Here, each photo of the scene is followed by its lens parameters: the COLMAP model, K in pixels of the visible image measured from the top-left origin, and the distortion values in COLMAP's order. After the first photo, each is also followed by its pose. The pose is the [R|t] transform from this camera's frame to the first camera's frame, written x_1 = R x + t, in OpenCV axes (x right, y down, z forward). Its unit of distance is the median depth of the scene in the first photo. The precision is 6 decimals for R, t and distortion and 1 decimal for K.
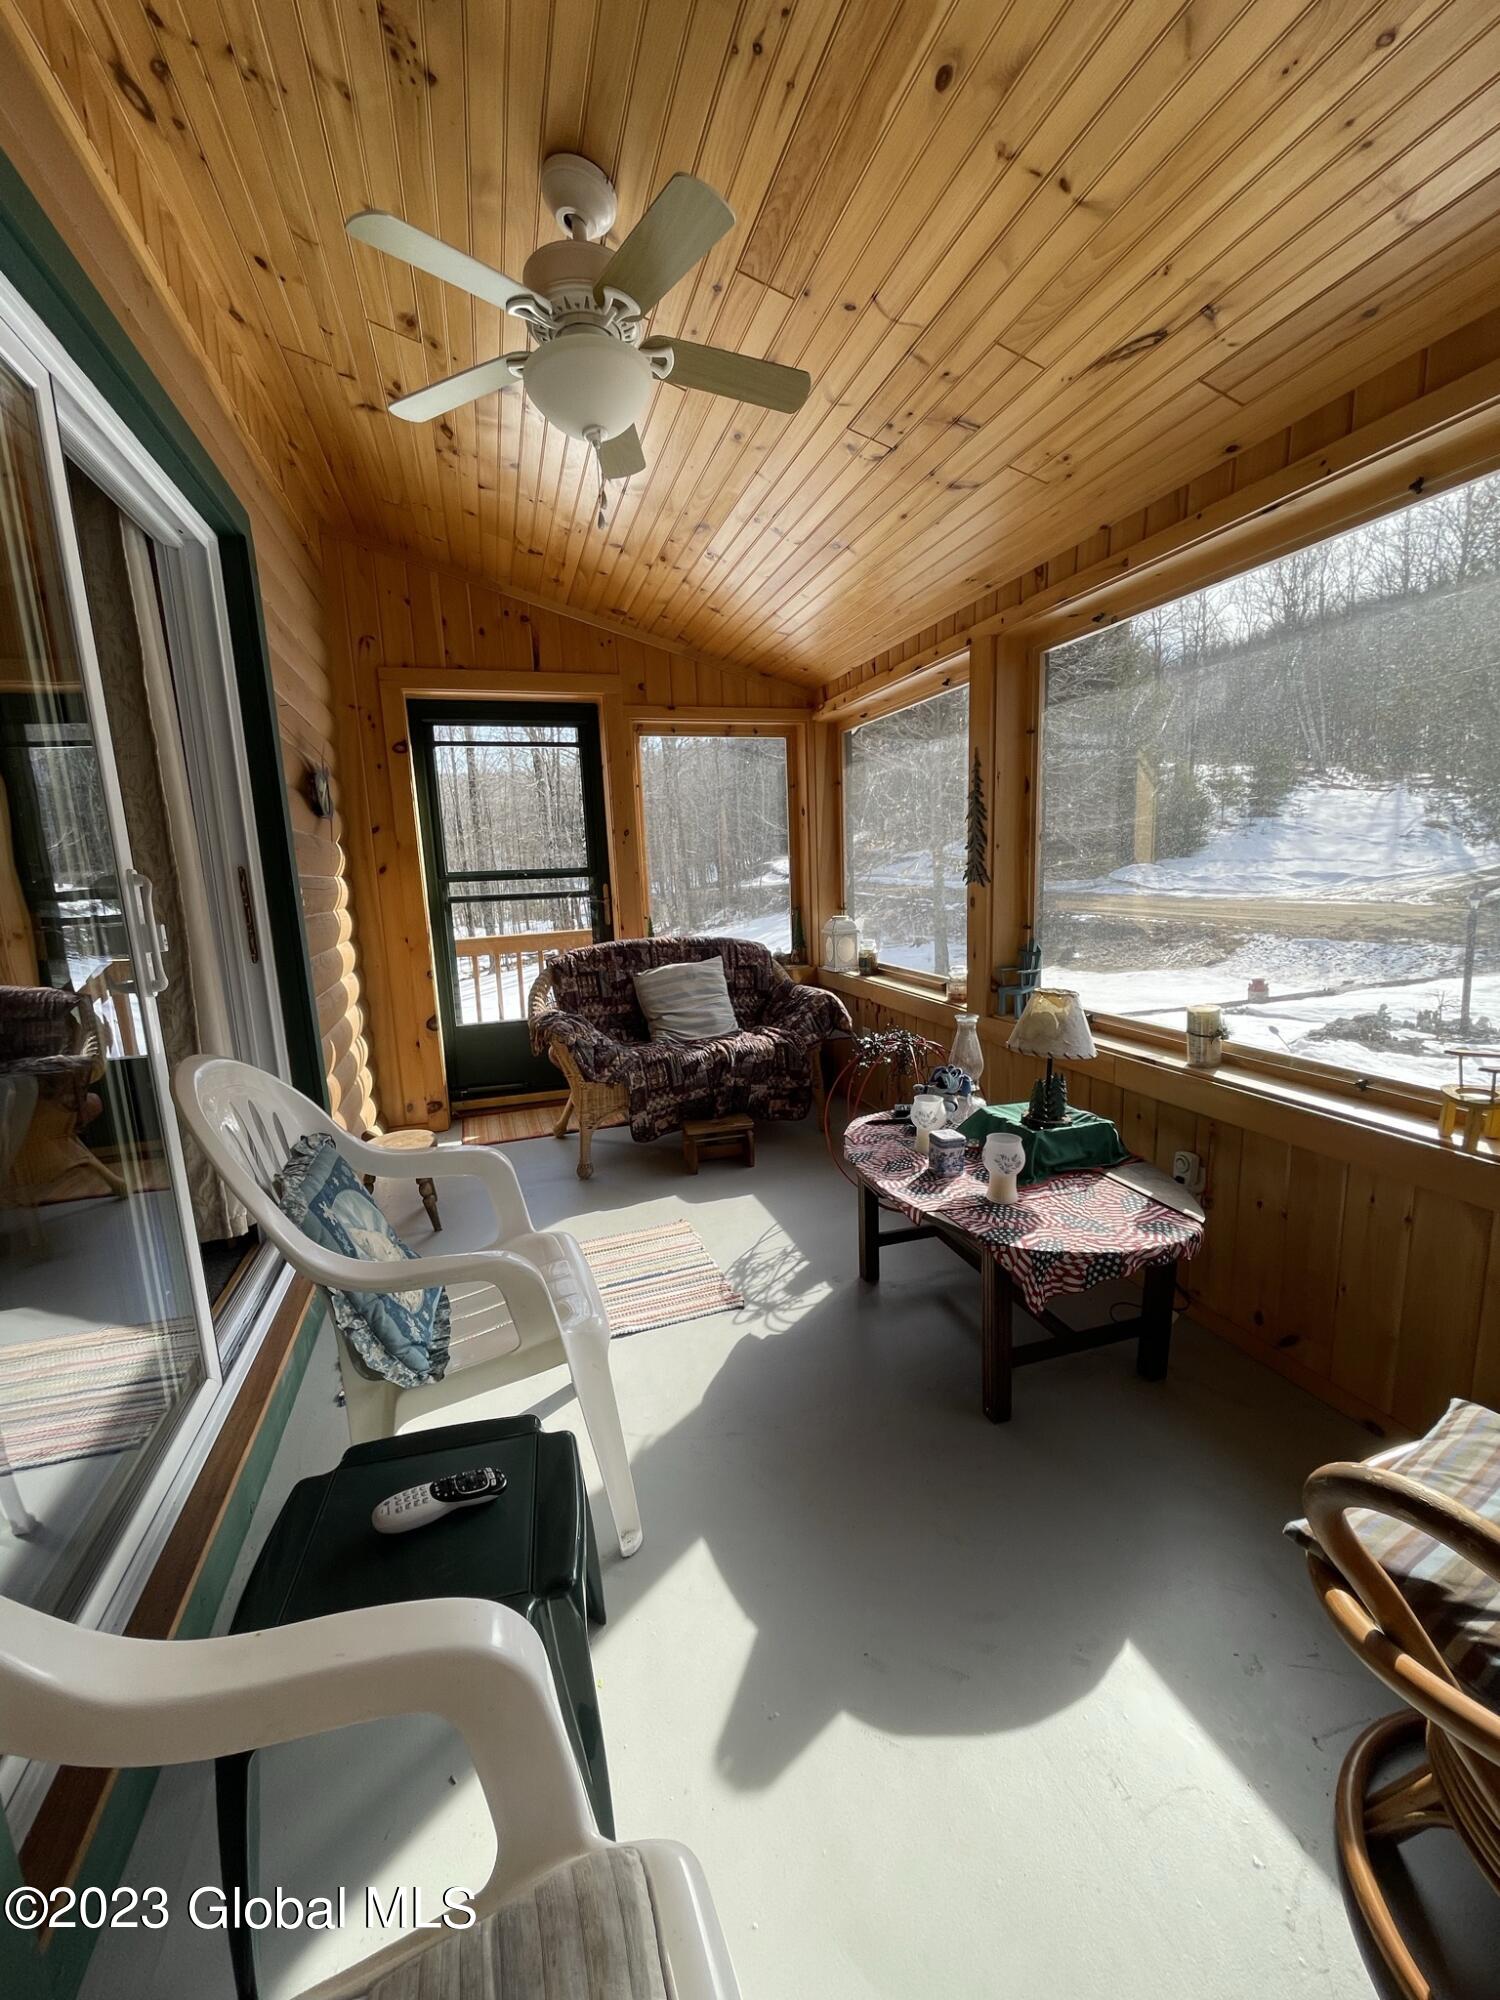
lens RADIAL K [[798.0, 0, 741.9], [0, 798.0, 1003.1], [0, 0, 1]] dist [0.001227, -0.003537]
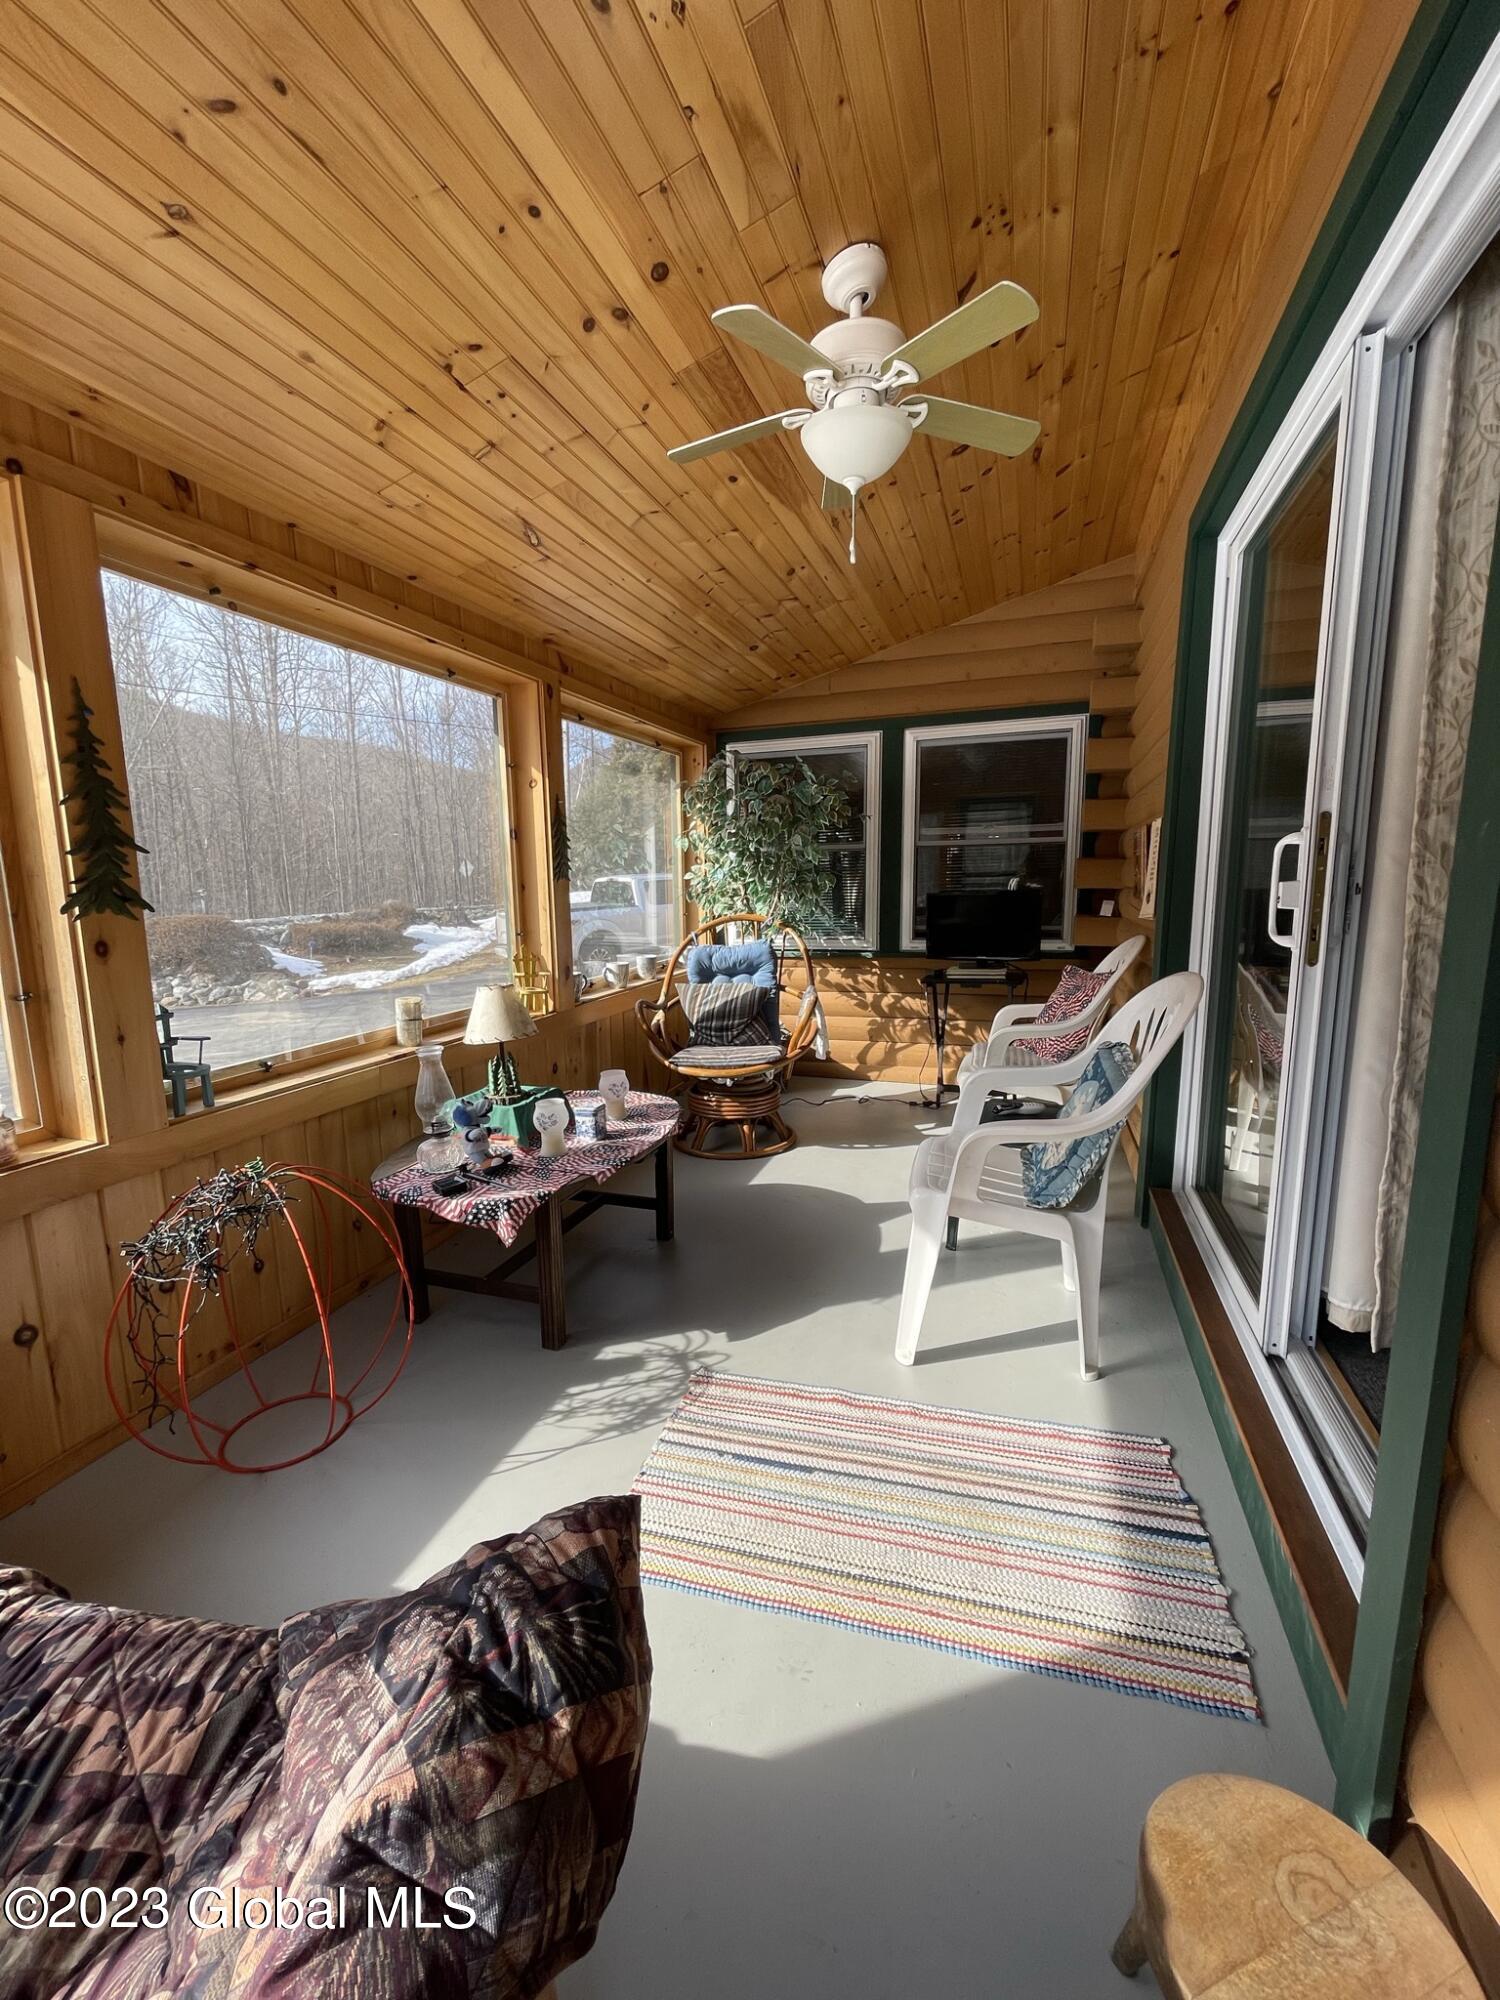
lens RADIAL K [[798.0, 0, 741.9], [0, 798.0, 1003.1], [0, 0, 1]] dist [0.001227, -0.003537]
pose [[-0.798493, -0.044473, 0.600360, -0.570101], [0.146503, 0.952931, 0.265443, -0.236584], [-0.583906, 0.299908, -0.754393, 1.600746]]
